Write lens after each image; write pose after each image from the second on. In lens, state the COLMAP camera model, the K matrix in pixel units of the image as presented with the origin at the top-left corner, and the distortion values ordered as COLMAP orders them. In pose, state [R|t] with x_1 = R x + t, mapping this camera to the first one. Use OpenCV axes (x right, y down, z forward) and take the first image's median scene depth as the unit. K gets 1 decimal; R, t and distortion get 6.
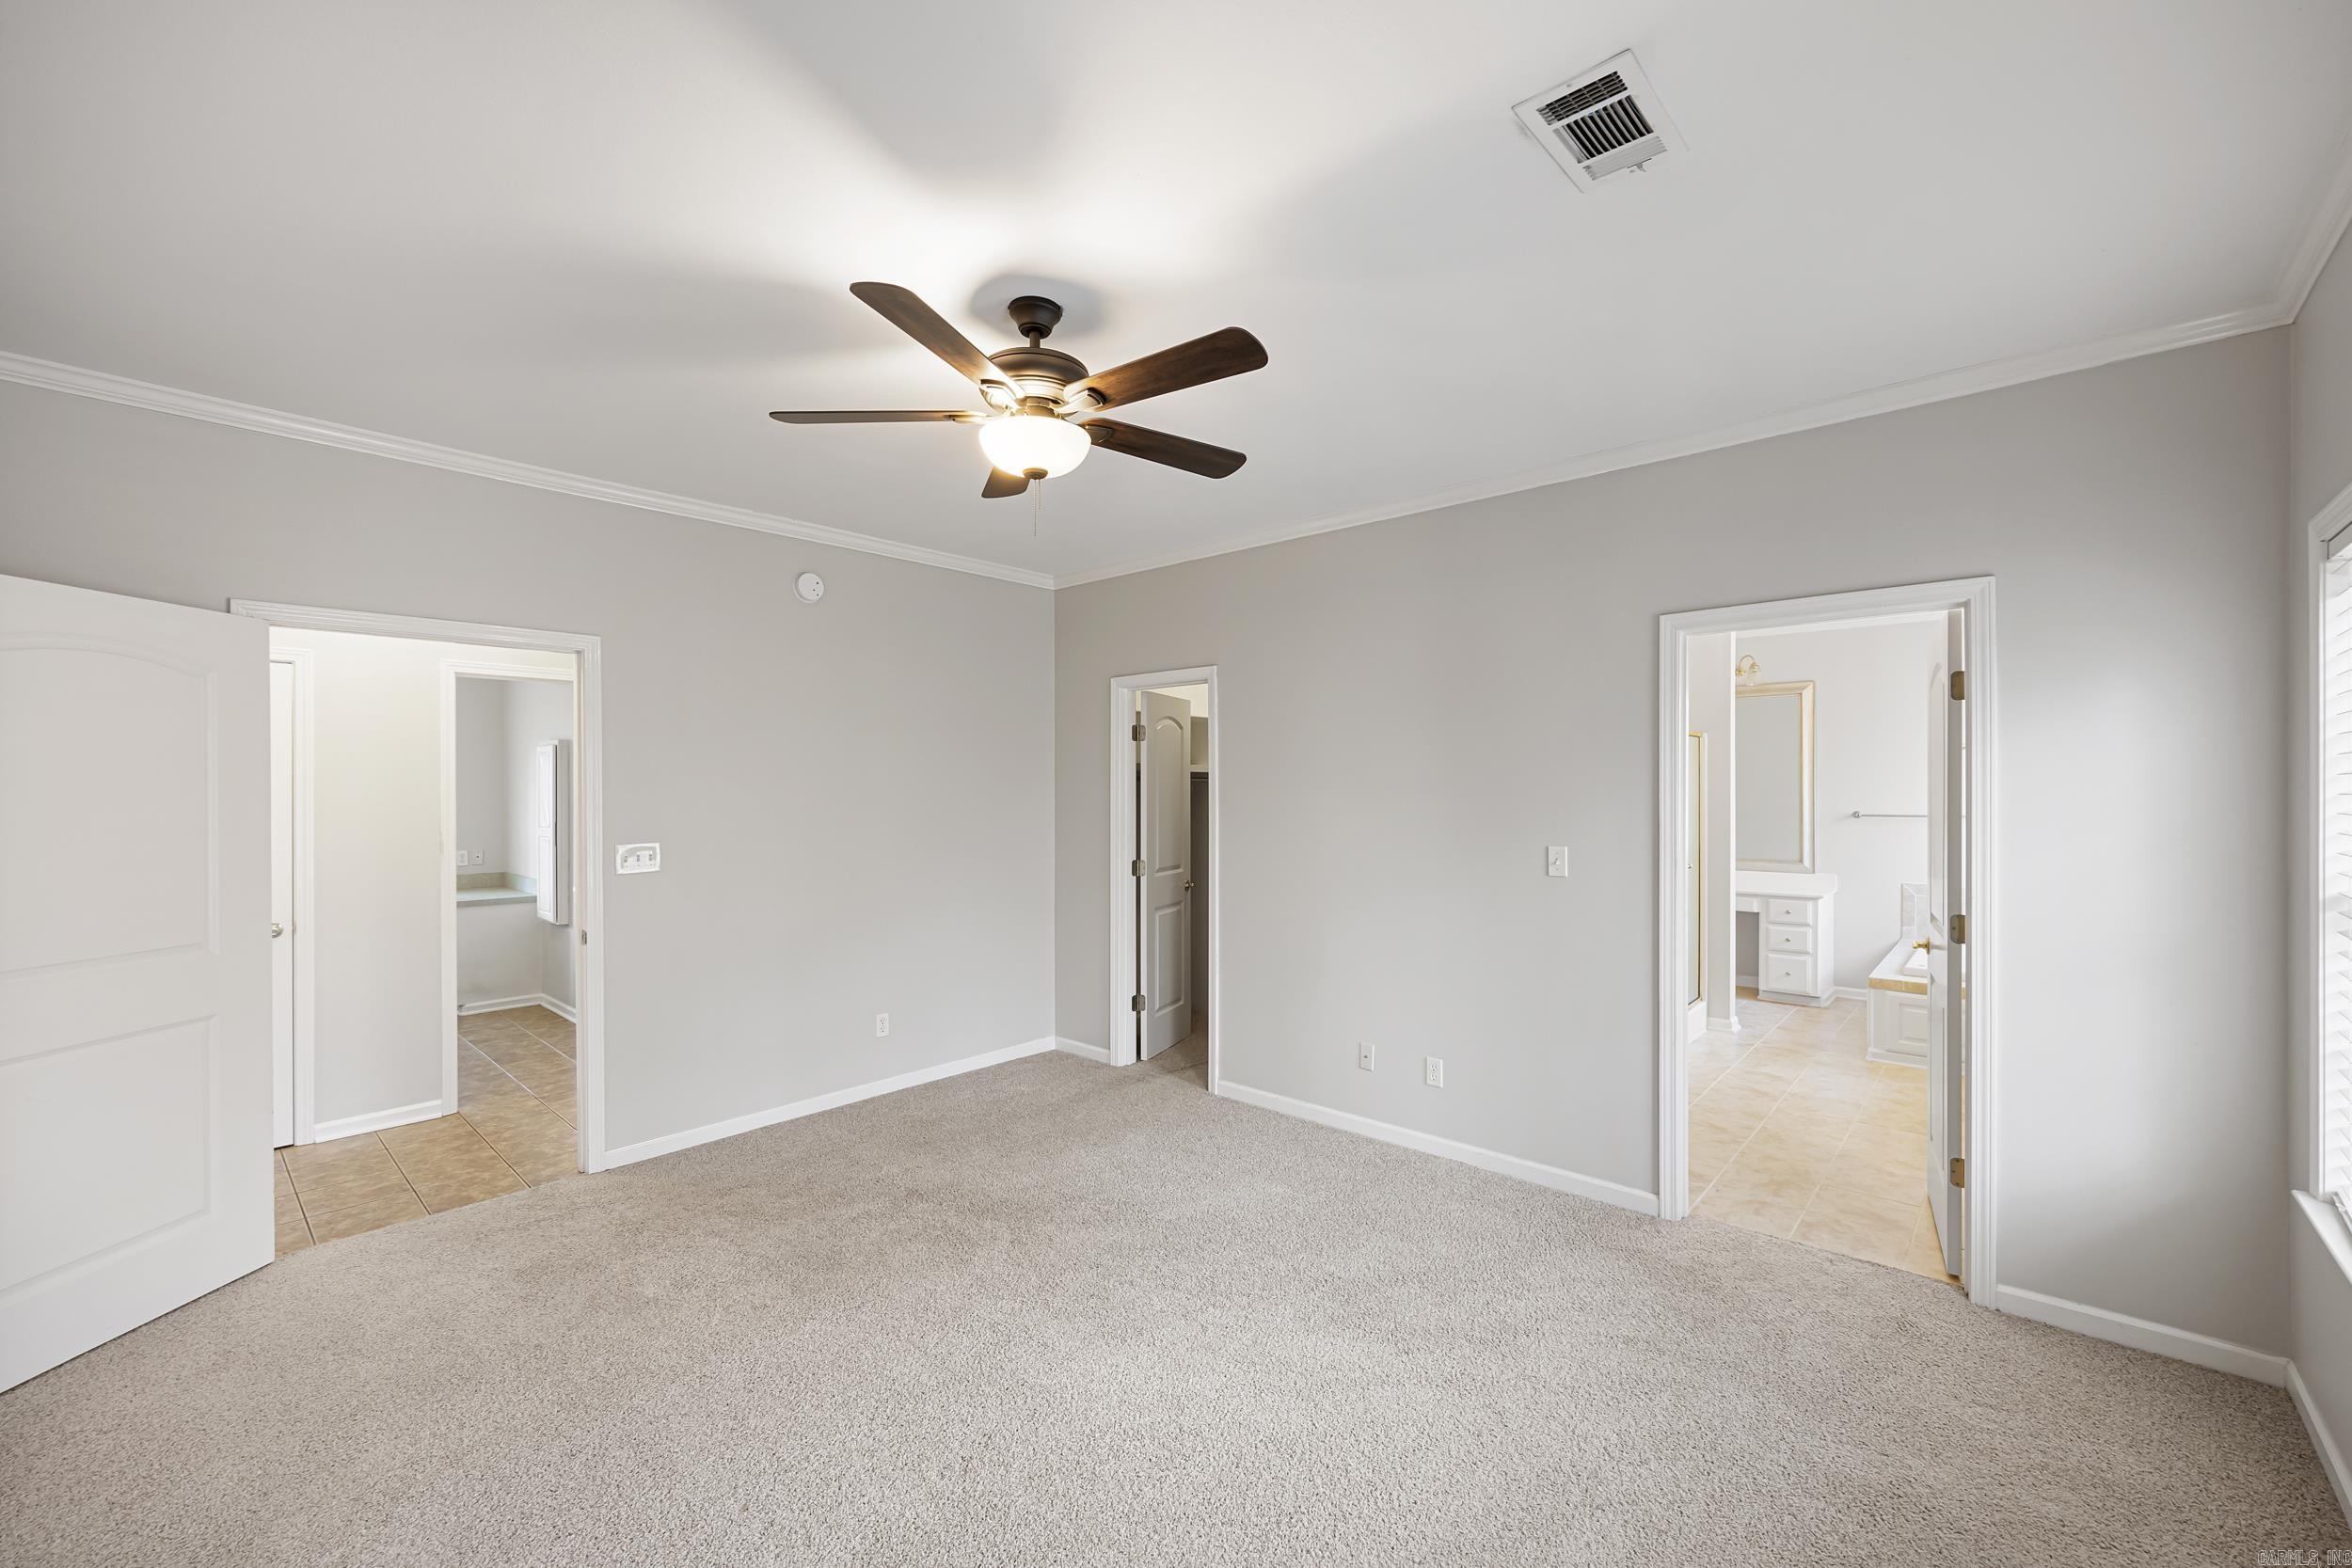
lens RADIAL K [[948.8, 0, 1176.0], [0, 948.8, 784.0], [0, 0, 1]] dist [-0.017764, 0.000091]
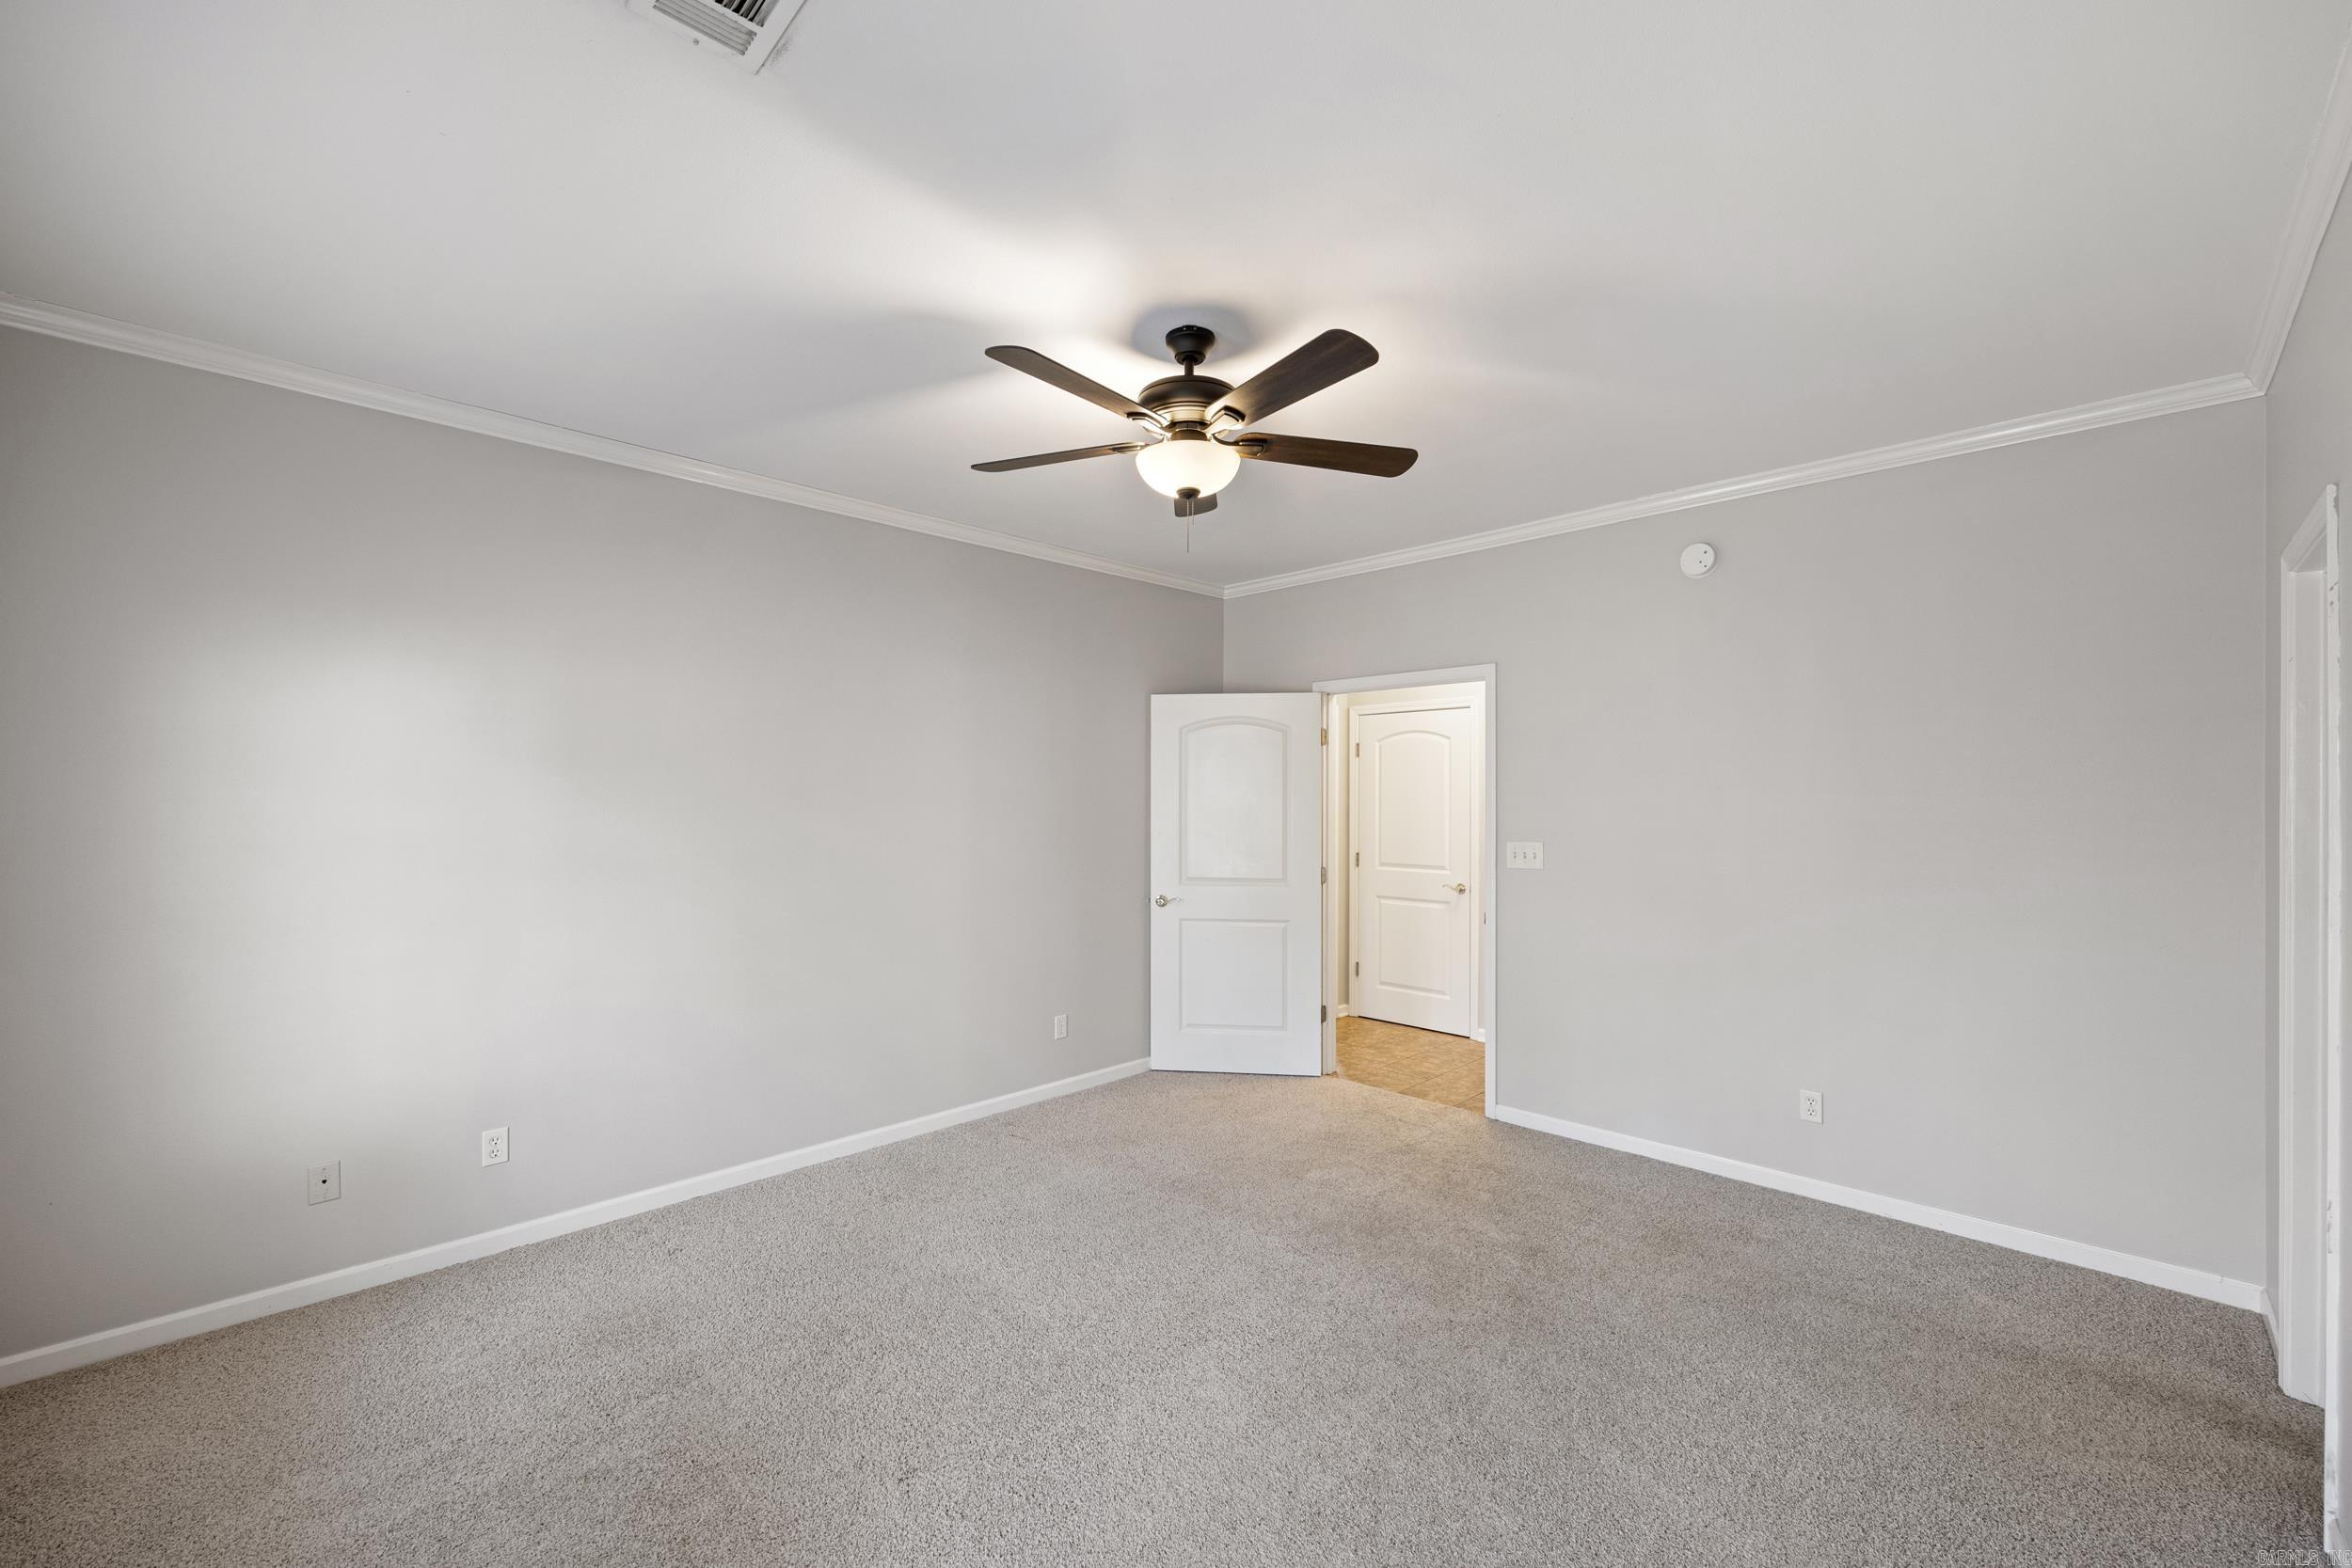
lens RADIAL K [[948.8, 0, 1176.0], [0, 948.8, 784.0], [0, 0, 1]] dist [-0.017764, 0.000091]
pose [[-0.060502, -0.003926, -0.998160, 0.565441], [0.004010, 0.999983, -0.004177, -0.002260], [0.998160, -0.004255, -0.060485, 0.648706]]
